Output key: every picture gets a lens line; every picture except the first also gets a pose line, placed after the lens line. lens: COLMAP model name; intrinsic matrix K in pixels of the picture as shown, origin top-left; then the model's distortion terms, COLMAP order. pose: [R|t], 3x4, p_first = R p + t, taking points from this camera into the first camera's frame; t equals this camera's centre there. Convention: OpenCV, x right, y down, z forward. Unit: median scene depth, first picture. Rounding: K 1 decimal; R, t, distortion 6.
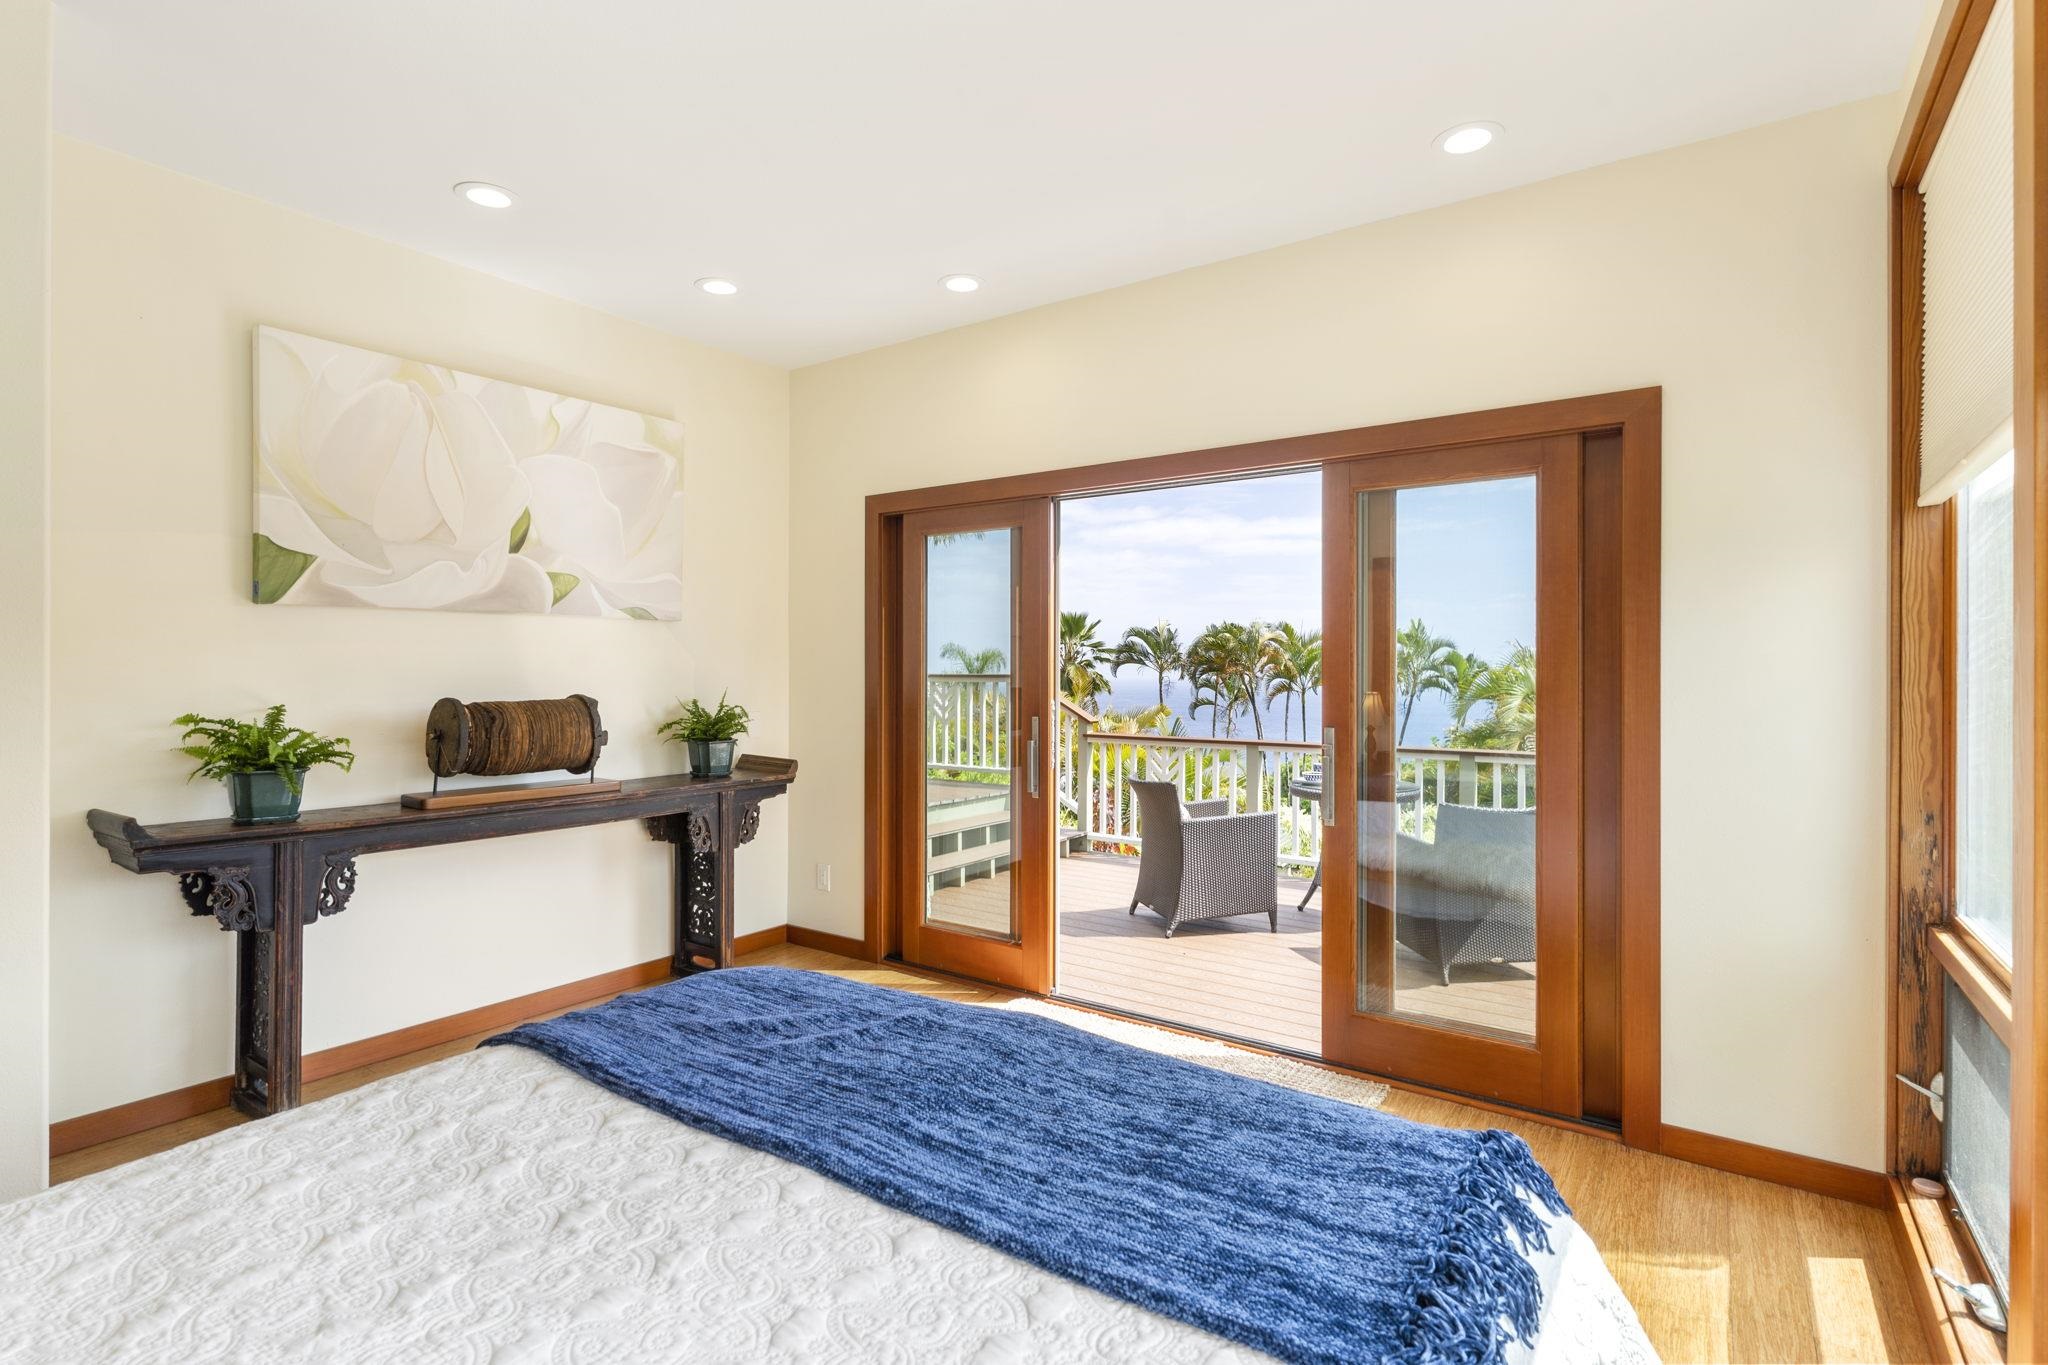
lens RADIAL K [[987.5, 0, 1028.6], [0, 987.5, 670.3], [0, 0, 1]] dist [-0.005271, -0.000137]
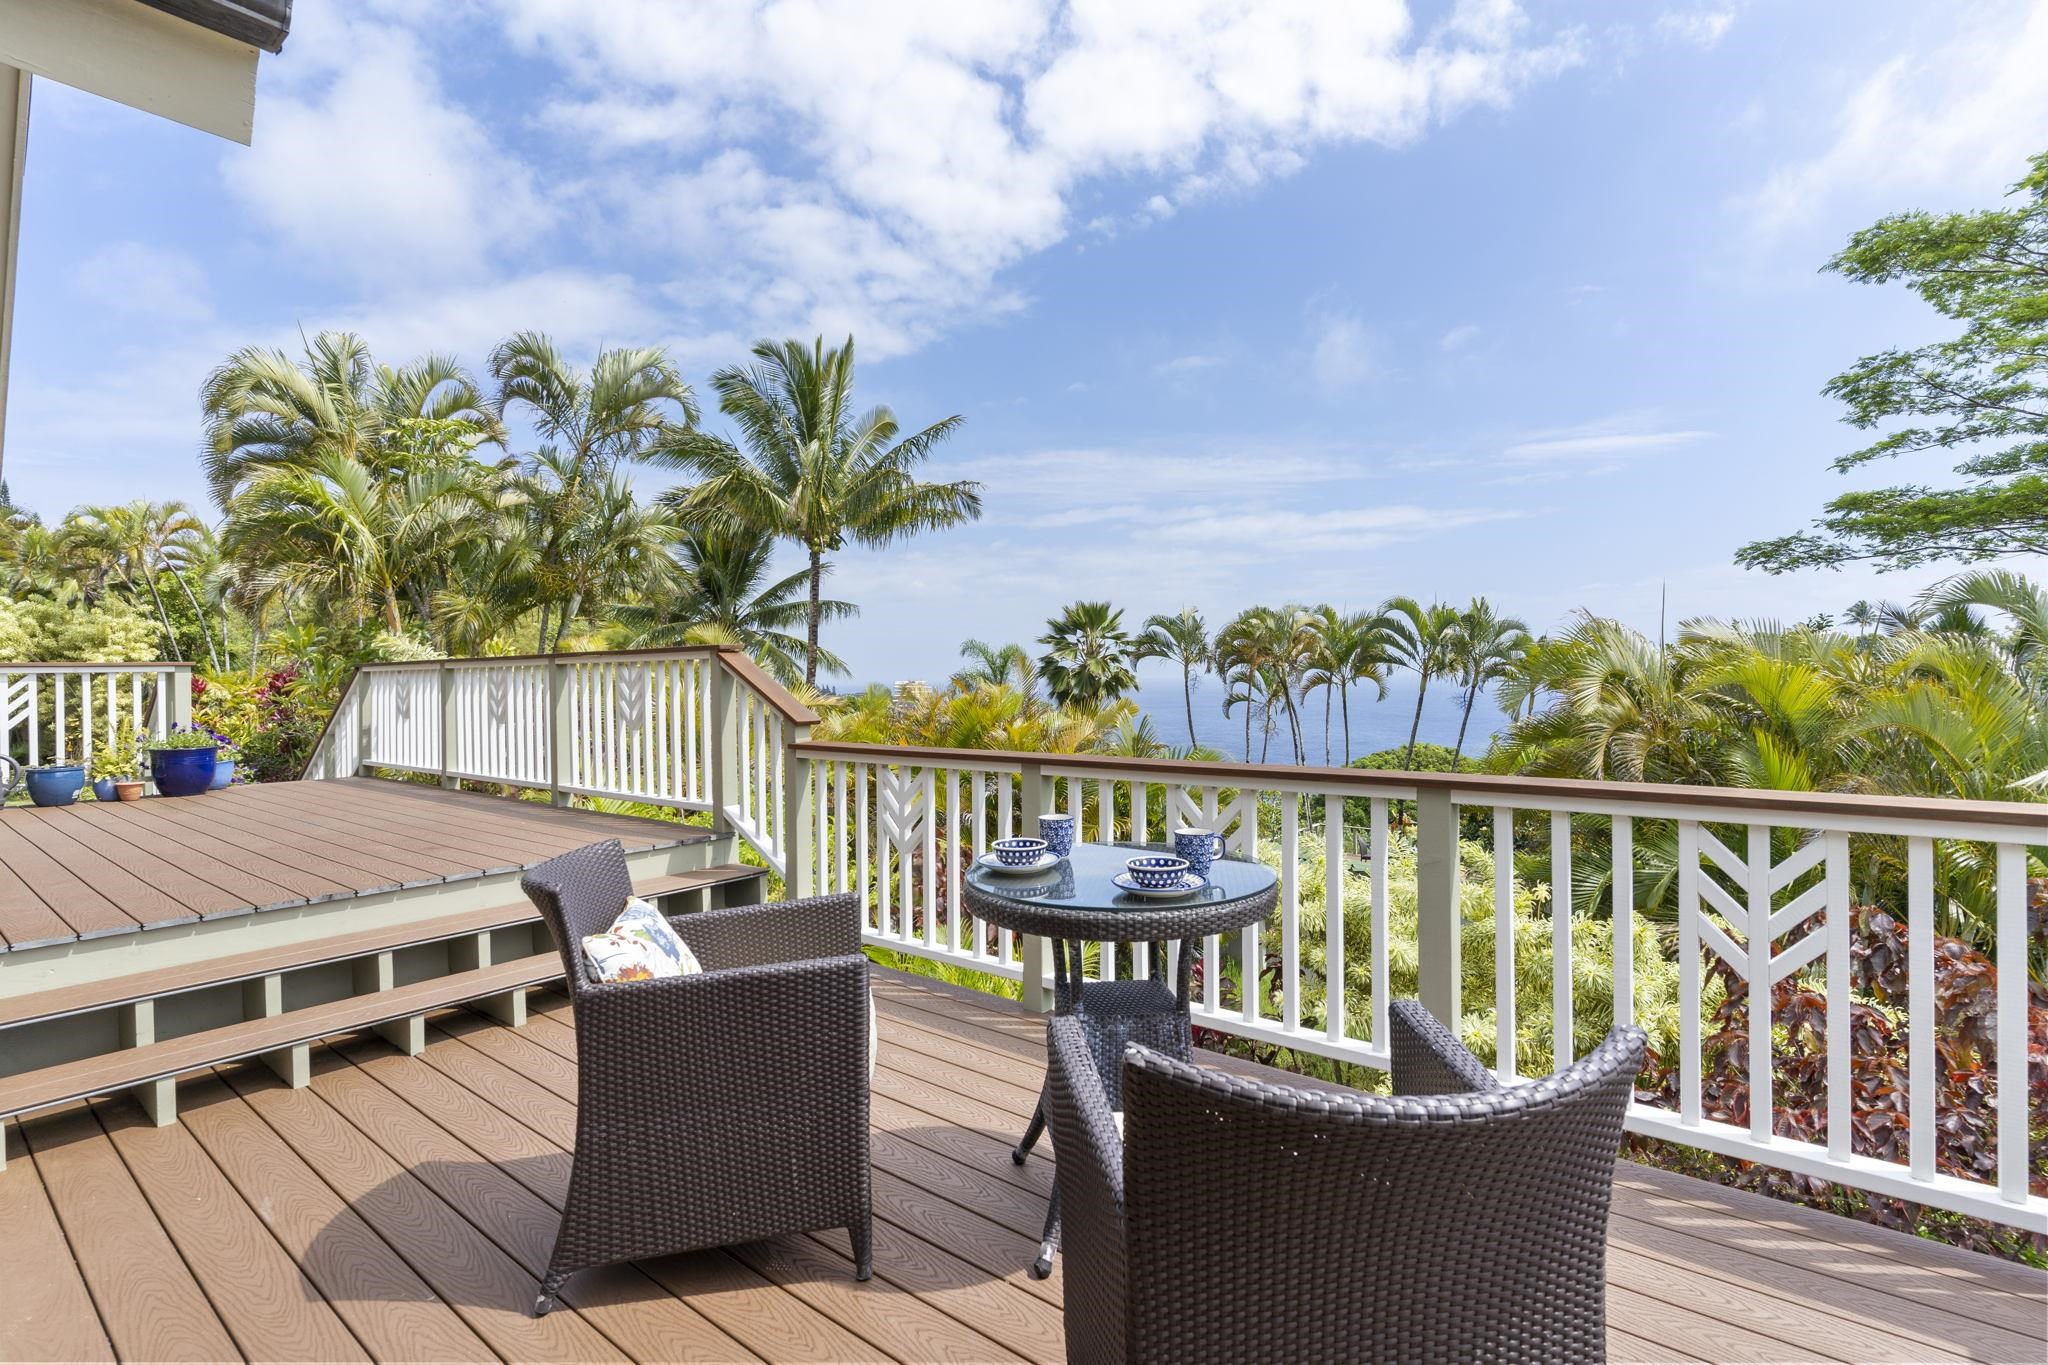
lens RADIAL K [[987.5, 0, 1032.9], [0, 987.5, 685.6], [0, 0, 1]] dist [-0.005271, -0.000137]
pose [[0.997655, -0.016758, -0.066361, 0.056085], [0.017676, 0.999756, 0.013263, 0.006161], [0.066123, -0.014405, 0.997708, 0.105324]]
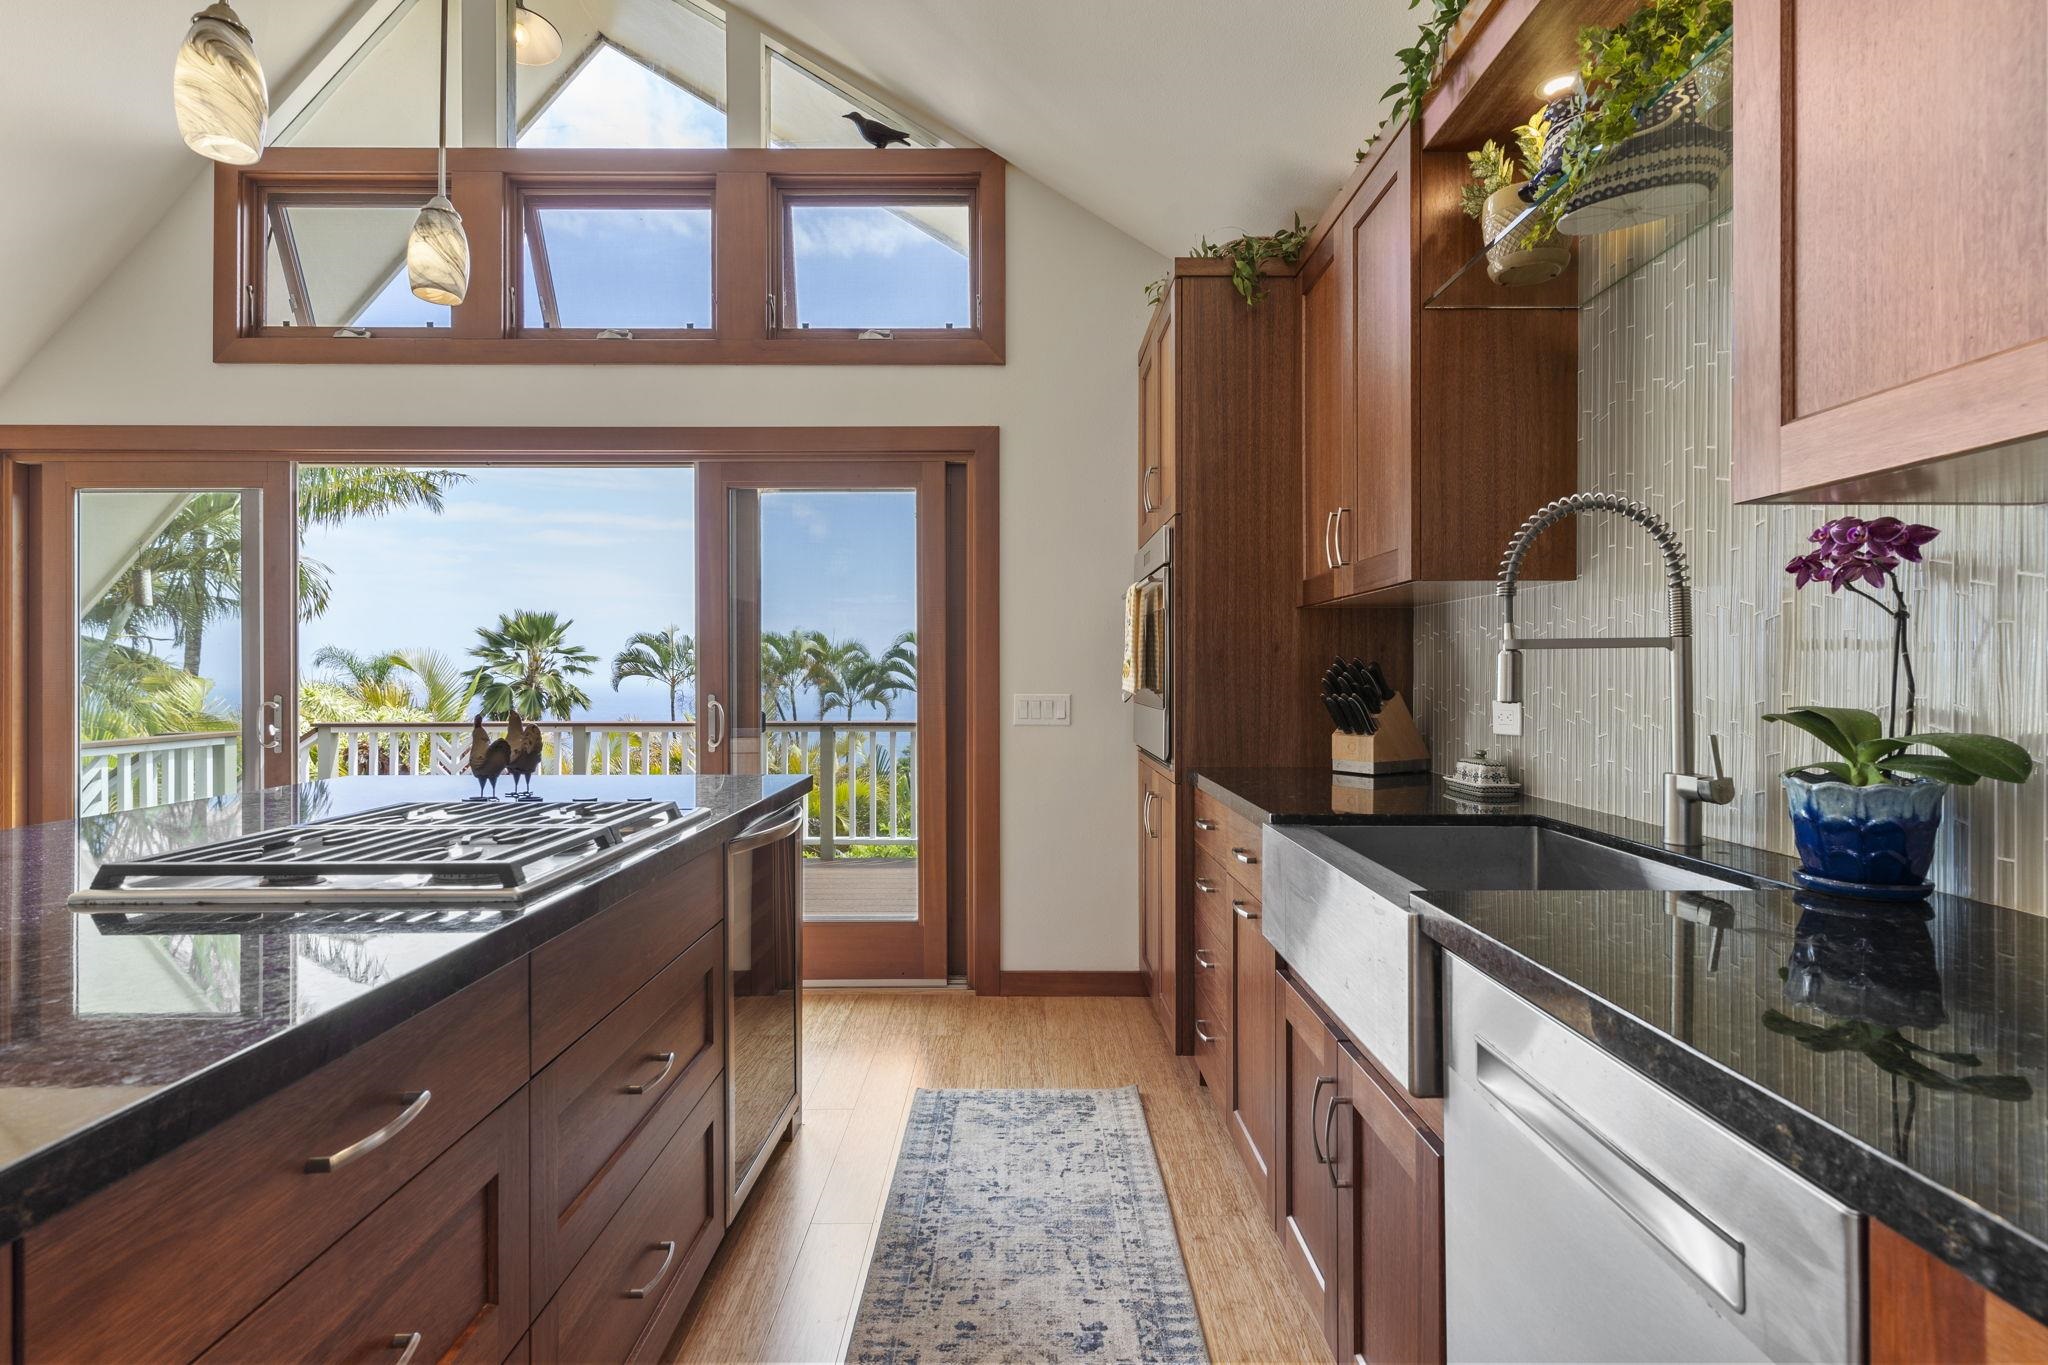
lens RADIAL K [[1043.4, 0, 1015.4], [0, 1043.4, 681.2], [0, 0, 1]] dist [0.002478, 0.000239]
pose [[0.825744, -0.008515, 0.563981, -0.138240], [0.003158, 0.999940, 0.010473, -0.010411], [-0.564037, -0.006866, 0.825721, 0.072474]]
